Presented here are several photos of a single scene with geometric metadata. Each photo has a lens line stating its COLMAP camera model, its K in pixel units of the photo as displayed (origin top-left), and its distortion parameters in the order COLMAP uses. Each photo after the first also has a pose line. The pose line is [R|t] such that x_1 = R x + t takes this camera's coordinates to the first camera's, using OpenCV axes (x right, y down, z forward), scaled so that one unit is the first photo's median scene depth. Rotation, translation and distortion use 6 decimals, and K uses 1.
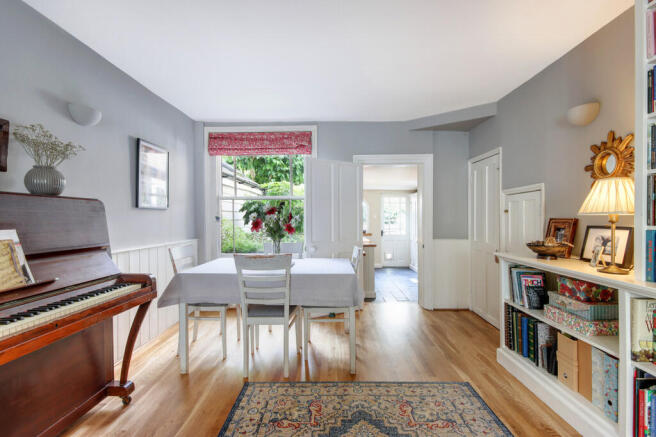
lens RADIAL K [[308.9, 0, 329.2], [0, 308.9, 219.5], [0, 0, 1]] dist [0.024134, 0.000361]
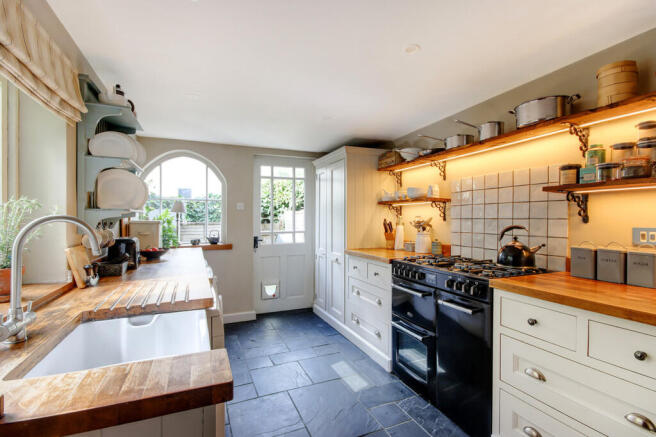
lens RADIAL K [[308.9, 0, 329.5], [0, 308.9, 218.1], [0, 0, 1]] dist [0.024134, 0.000361]
pose [[0.912707, -0.000377, 0.408614, 0.082716], [-0.000354, 0.999998, 0.001712, 0.006801], [-0.408614, -0.001707, 0.912706, 0.533310]]
